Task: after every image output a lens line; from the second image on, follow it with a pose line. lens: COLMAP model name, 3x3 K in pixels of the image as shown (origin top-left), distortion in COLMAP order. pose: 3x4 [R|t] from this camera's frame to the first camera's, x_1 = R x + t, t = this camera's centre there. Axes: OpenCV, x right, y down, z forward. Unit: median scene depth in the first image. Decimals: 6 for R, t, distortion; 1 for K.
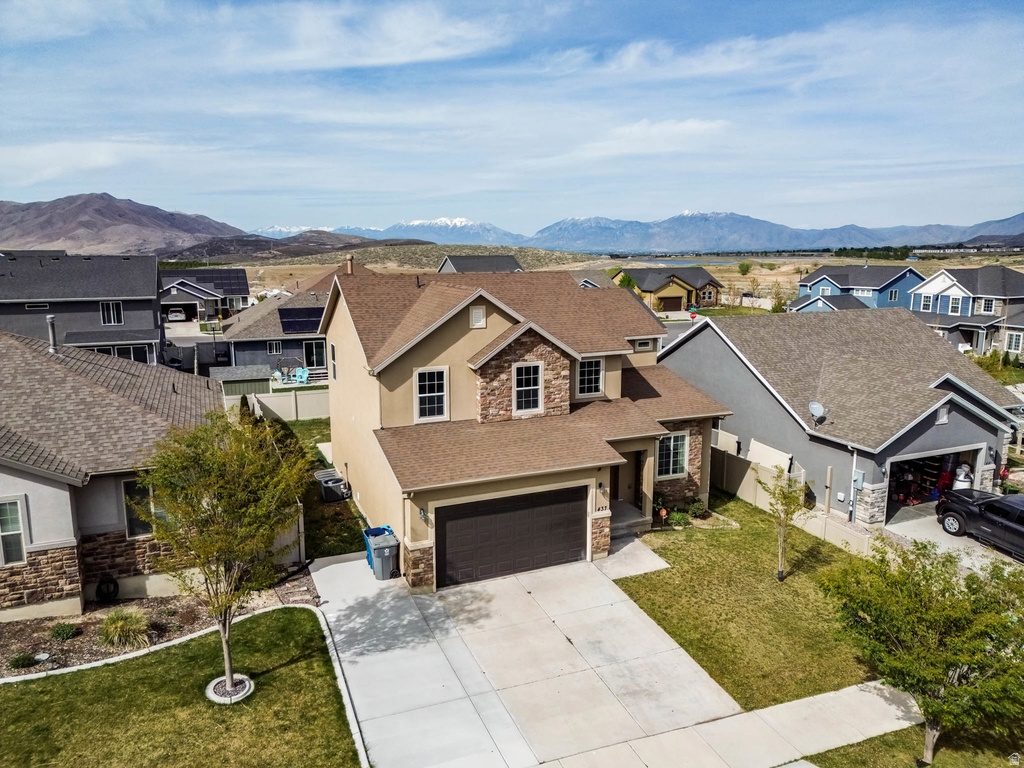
lens RADIAL K [[716.5, 0, 512.0], [0, 716.5, 384.0], [0, 0, 1]] dist [0.081710, -0.082904]
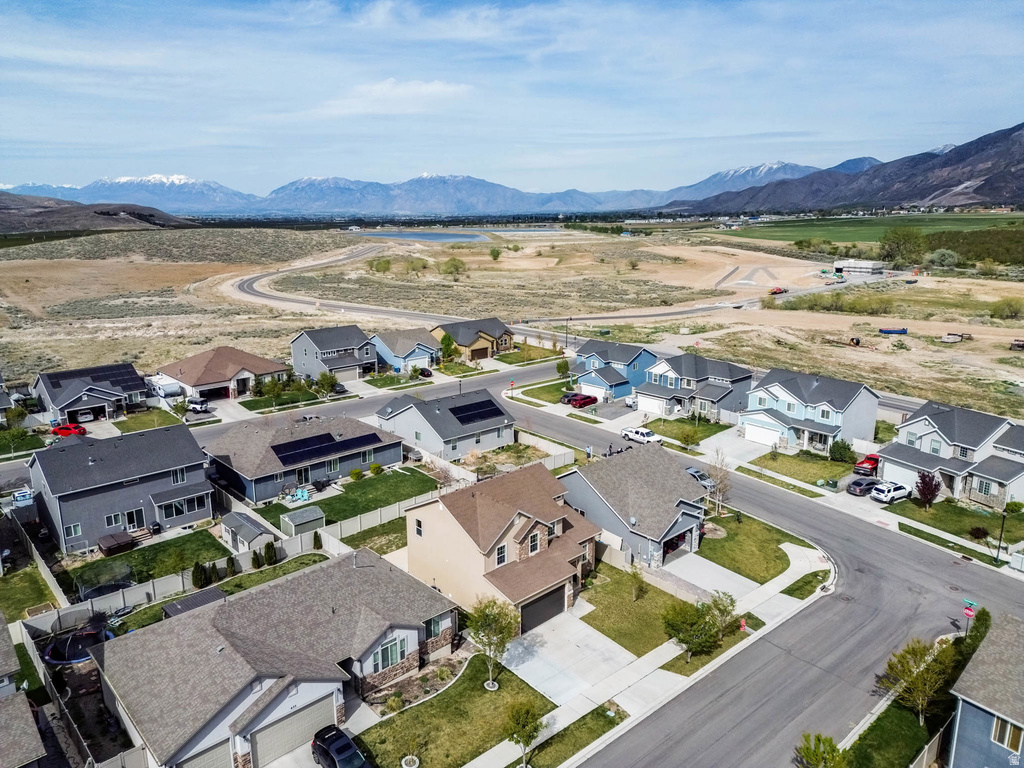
lens RADIAL K [[716.5, 0, 512.0], [0, 716.5, 384.0], [0, 0, 1]] dist [0.081710, -0.082904]
pose [[0.940536, -0.083182, 0.329353, -0.796217], [0.066133, 0.995842, 0.062656, -0.681334], [-0.333195, -0.037149, 0.942126, -1.224956]]
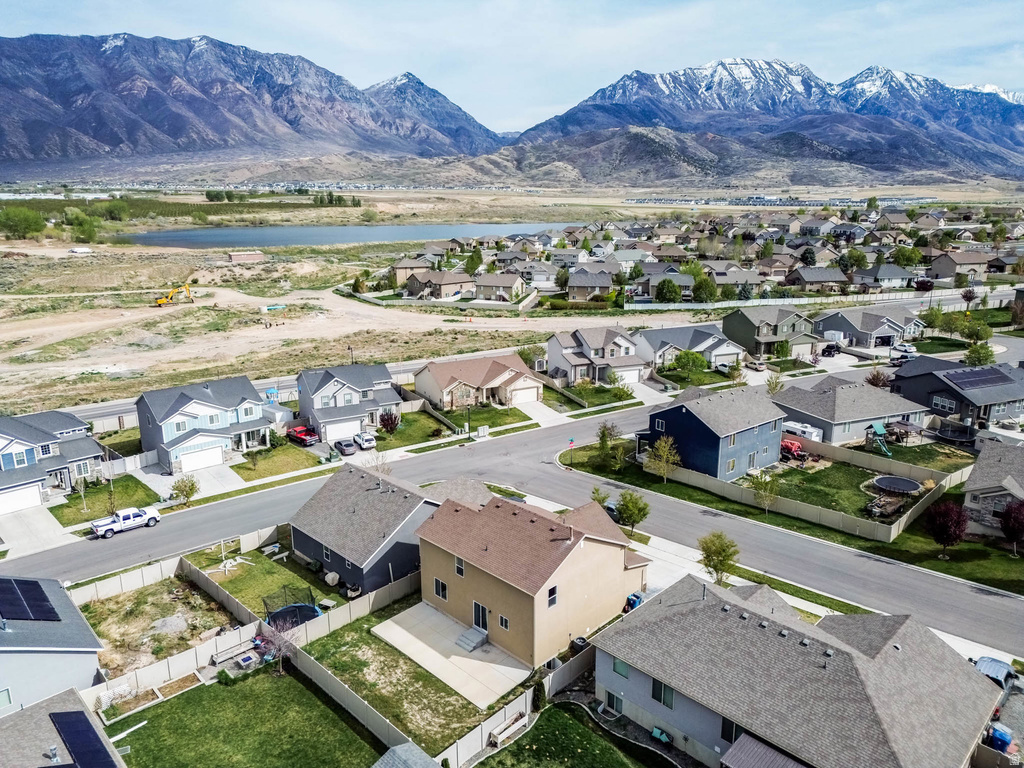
lens RADIAL K [[716.5, 0, 512.0], [0, 716.5, 384.0], [0, 0, 1]] dist [0.081710, -0.082904]
pose [[-0.385469, -0.232335, 0.892992, -2.041336], [0.171406, 0.932907, 0.316709, -1.333187], [-0.906661, 0.275145, -0.319784, 1.894199]]
